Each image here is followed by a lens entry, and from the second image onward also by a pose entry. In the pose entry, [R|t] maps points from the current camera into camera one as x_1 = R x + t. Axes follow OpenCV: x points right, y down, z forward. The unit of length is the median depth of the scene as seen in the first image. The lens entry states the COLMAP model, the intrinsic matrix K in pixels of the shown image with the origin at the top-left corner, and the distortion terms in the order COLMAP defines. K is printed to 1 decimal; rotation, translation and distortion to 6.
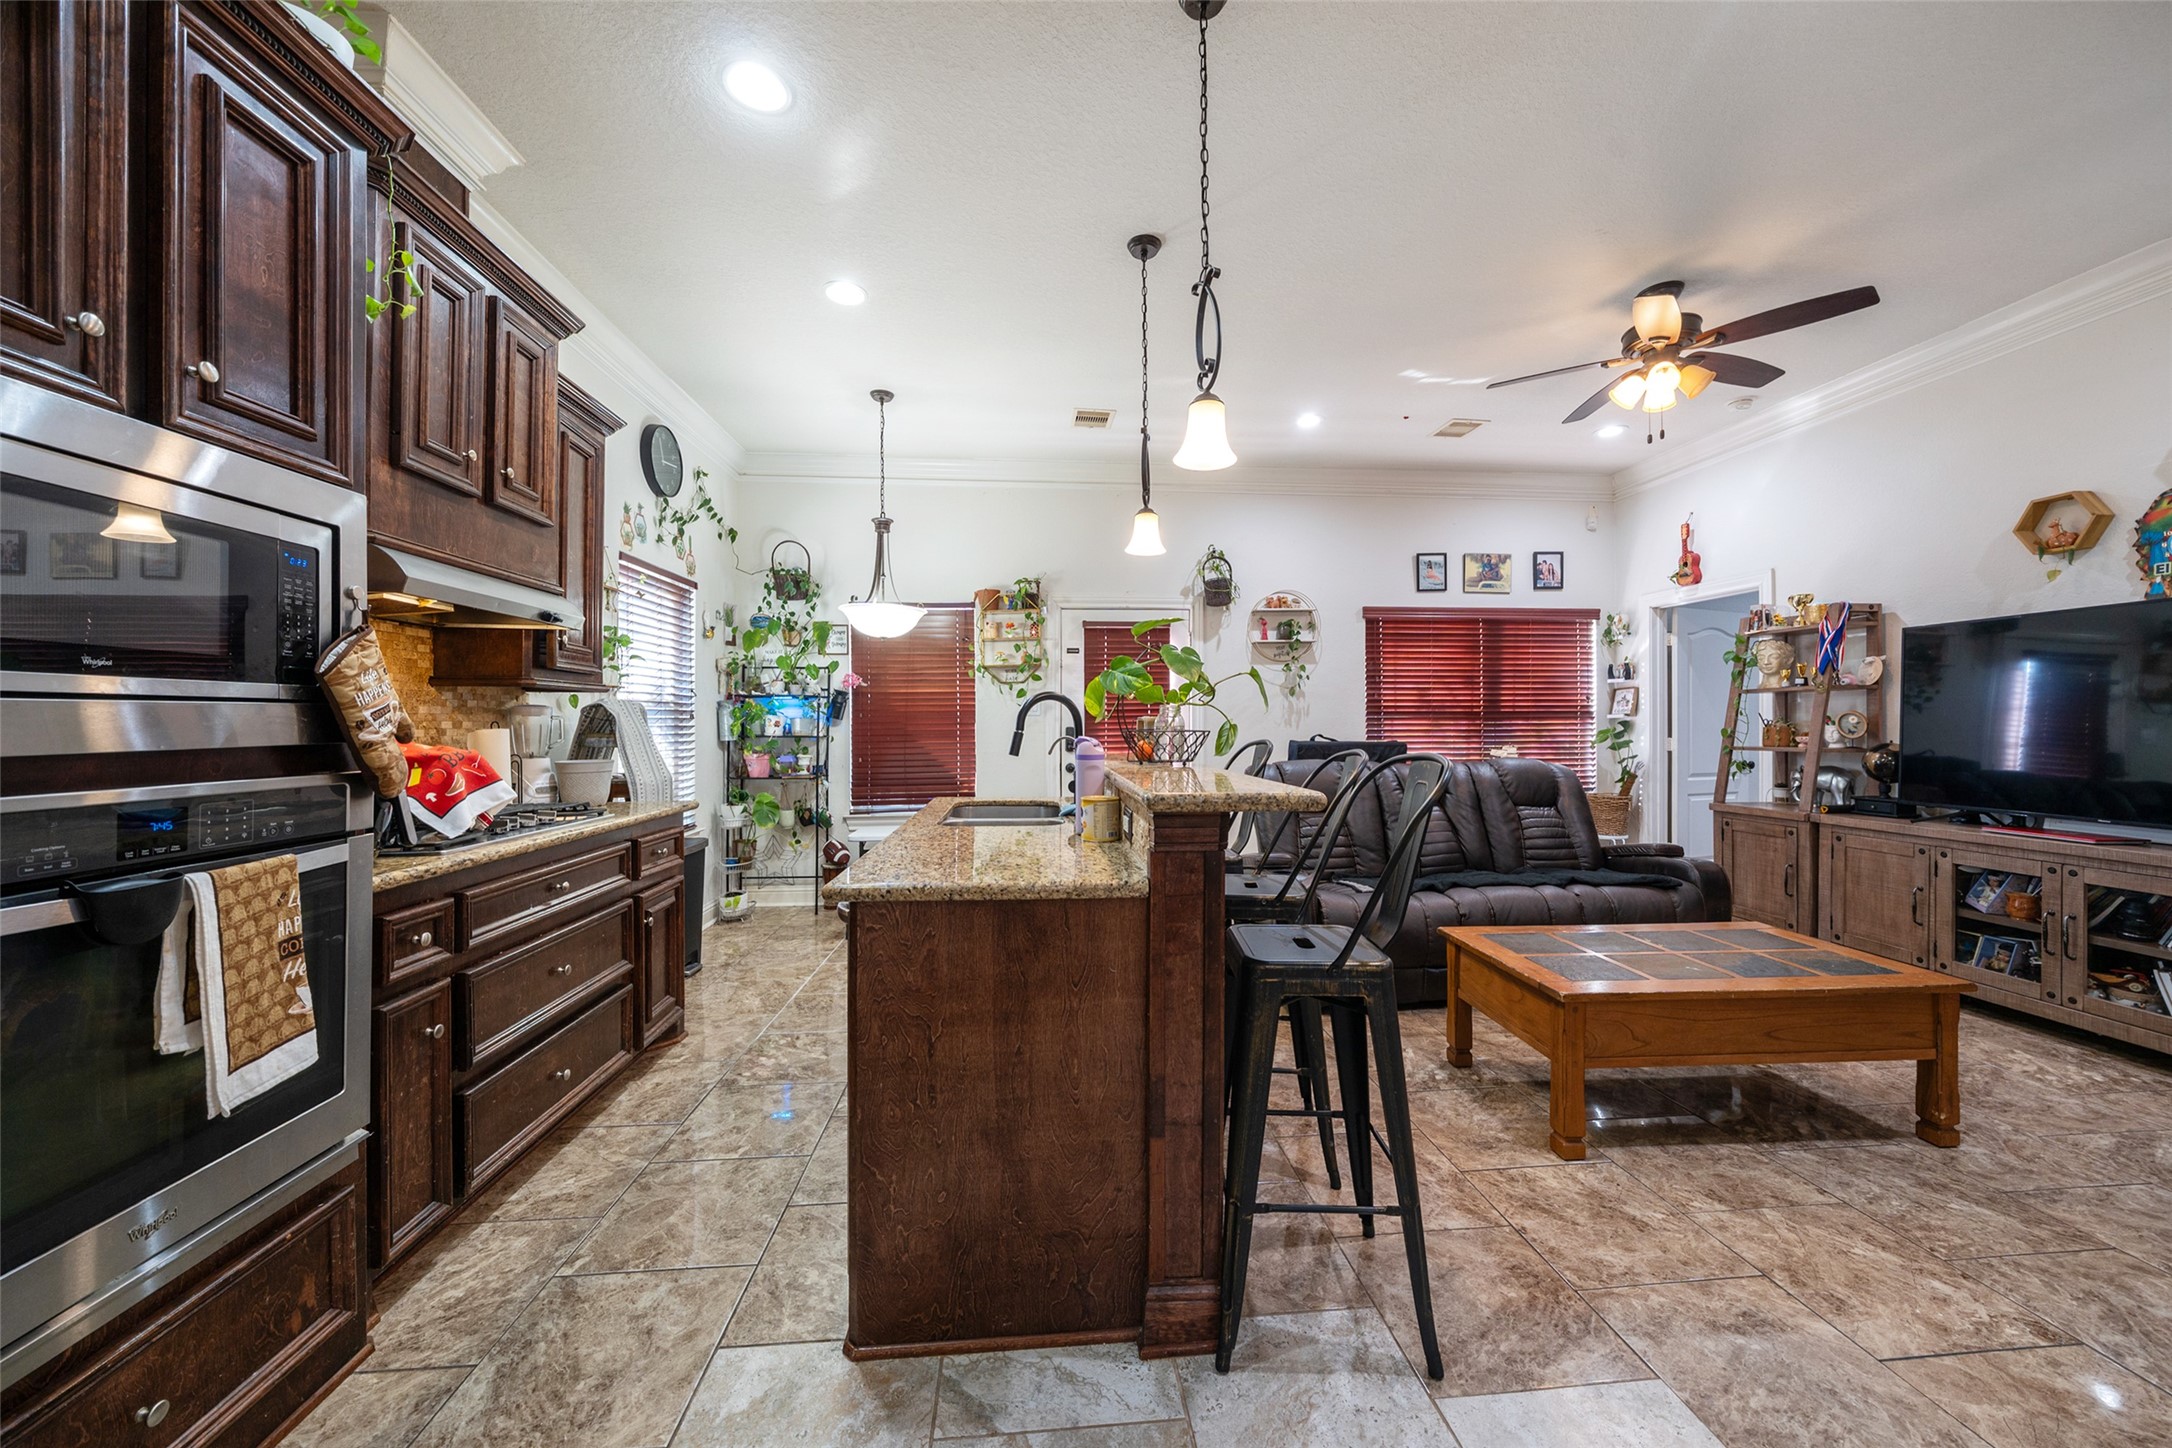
lens RADIAL K [[770.4, 0, 1090.4], [0, 770.4, 716.7], [0, 0, 1]] dist [-0.005669, 0.000149]
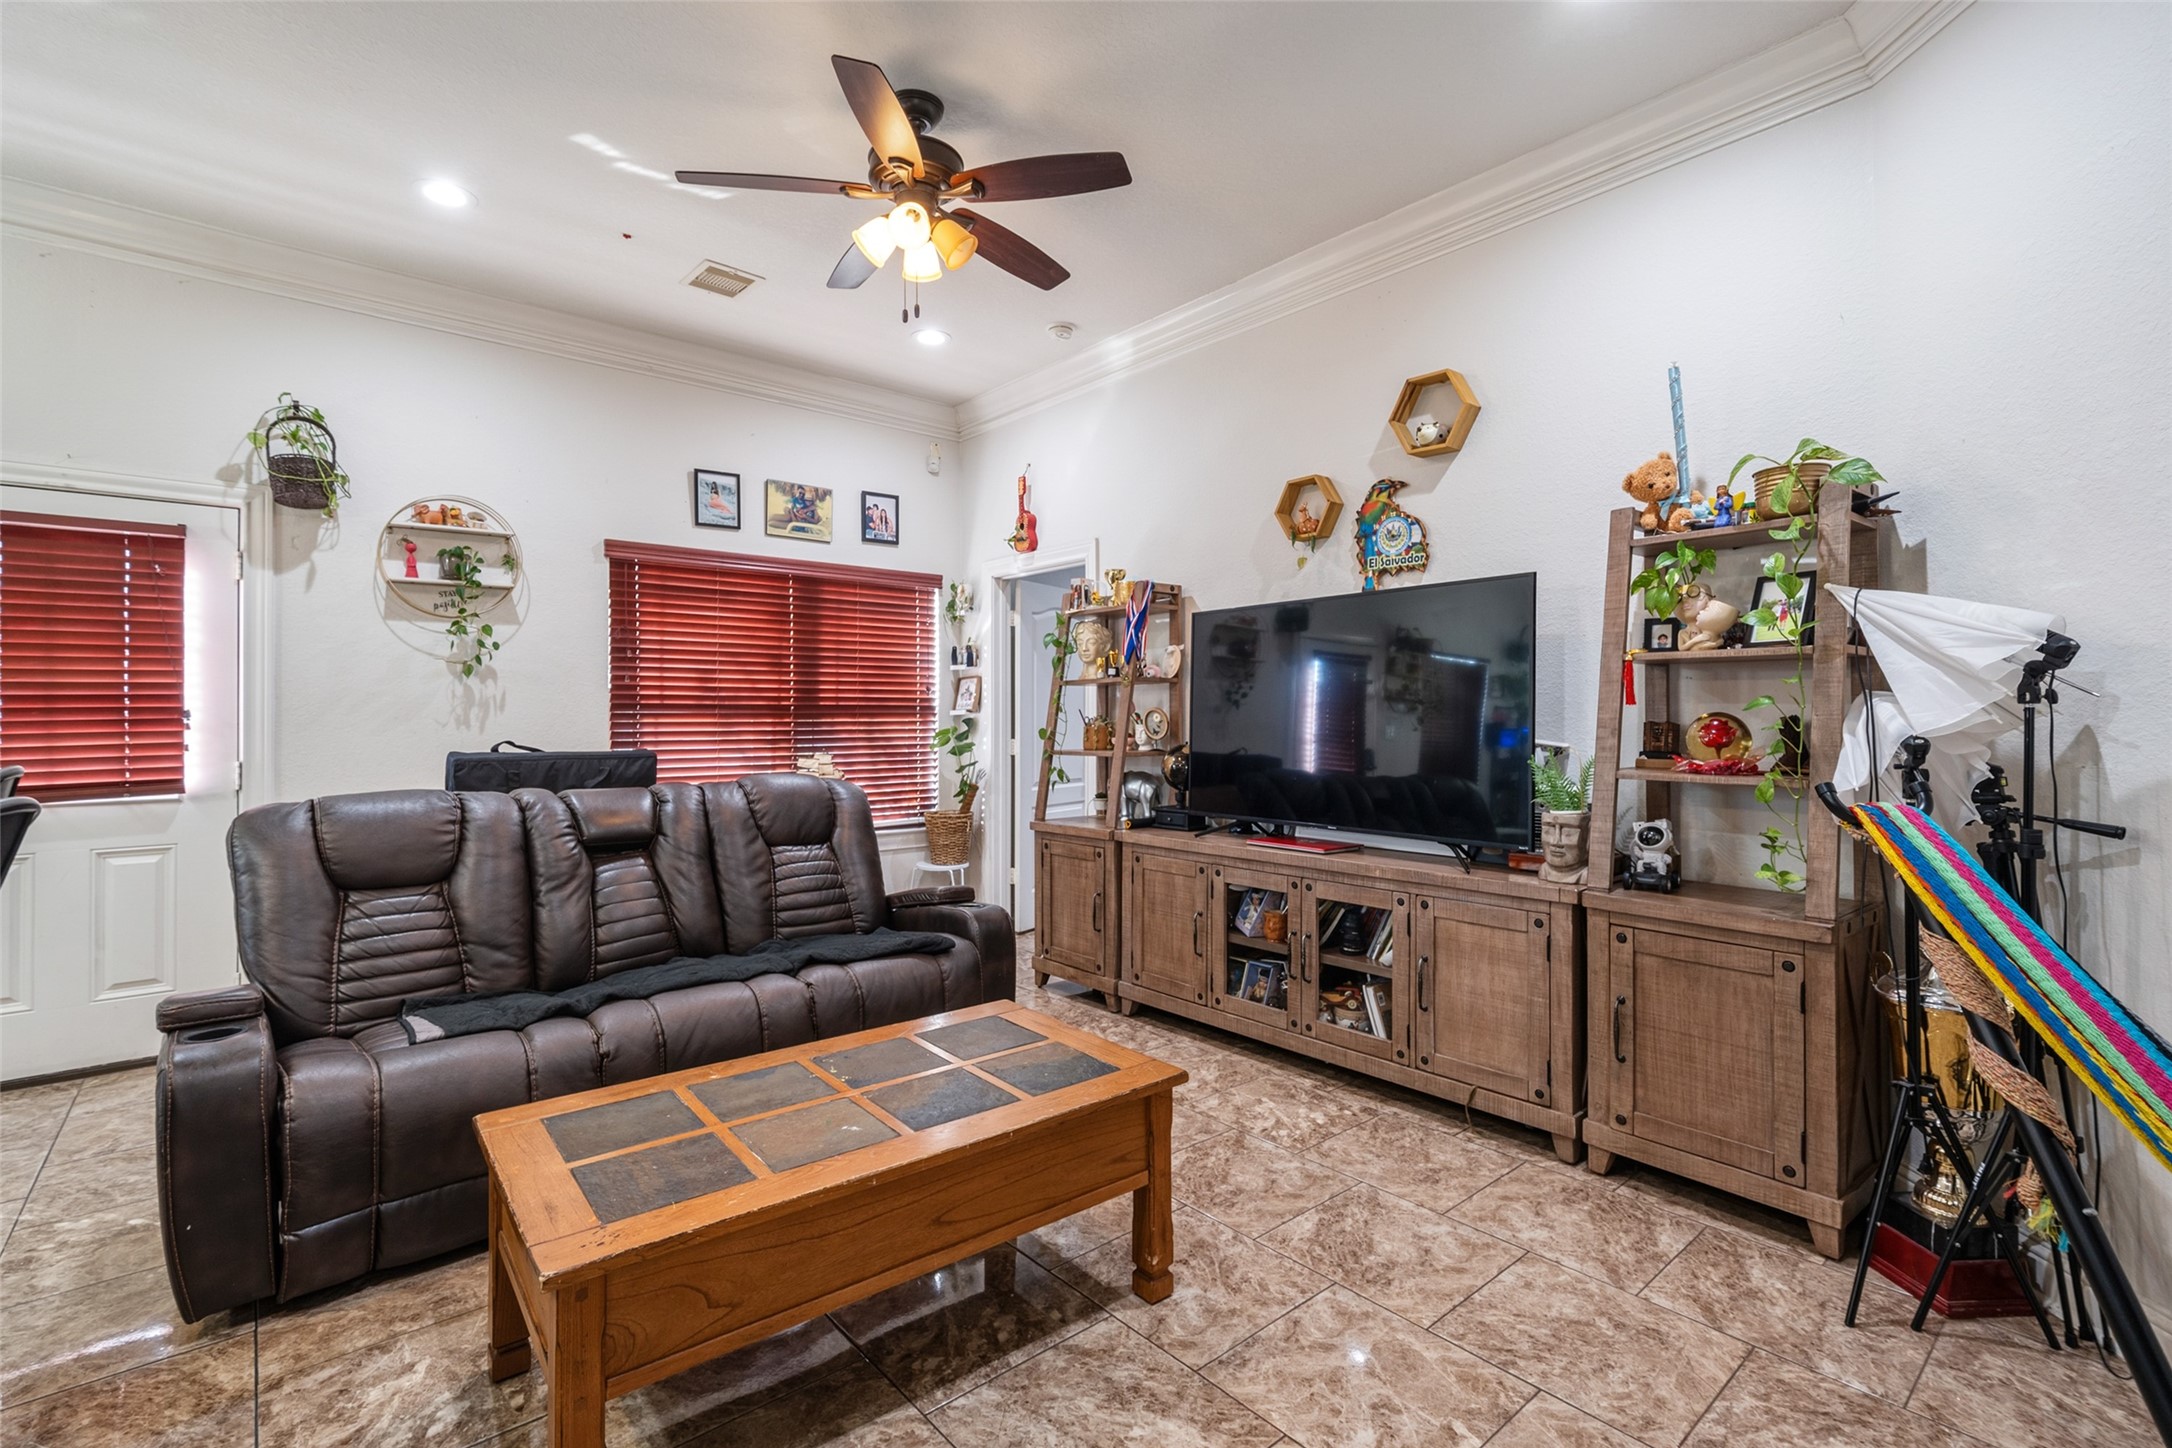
lens RADIAL K [[980.0, 0, 1089.5], [0, 980.0, 705.6], [0, 0, 1]] dist [0.000331, -0.000053]
pose [[0.807380, 0.007393, 0.589985, 0.341283], [-0.004187, 0.999968, -0.006800, -0.002434], [-0.590017, 0.003020, 0.807385, 0.185943]]
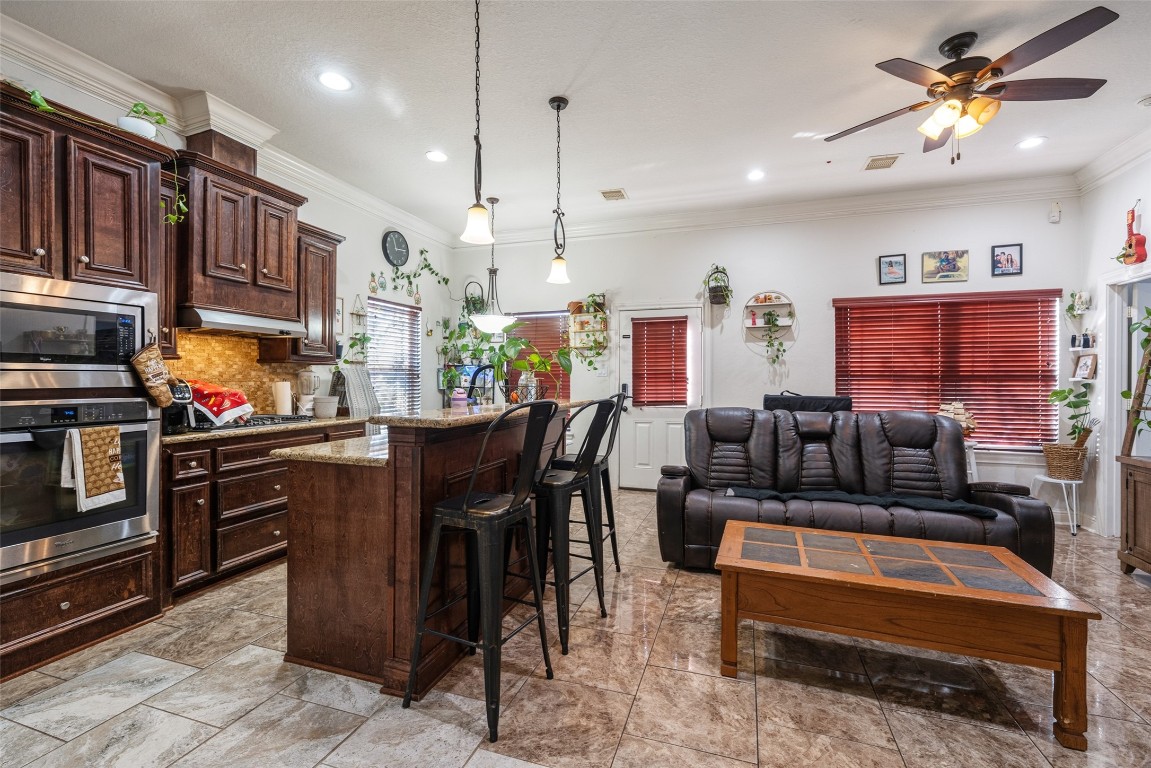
lens RADIAL K [[496.8, 0, 575.1], [0, 496.8, 379.8], [0, 0, 1]] dist [0.000183, 0.000031]
pose [[0.917224, 0.006913, -0.398313, 0.487491], [-0.004254, 0.999962, 0.007561, -0.003891], [0.398350, -0.005241, 0.917218, -0.001584]]
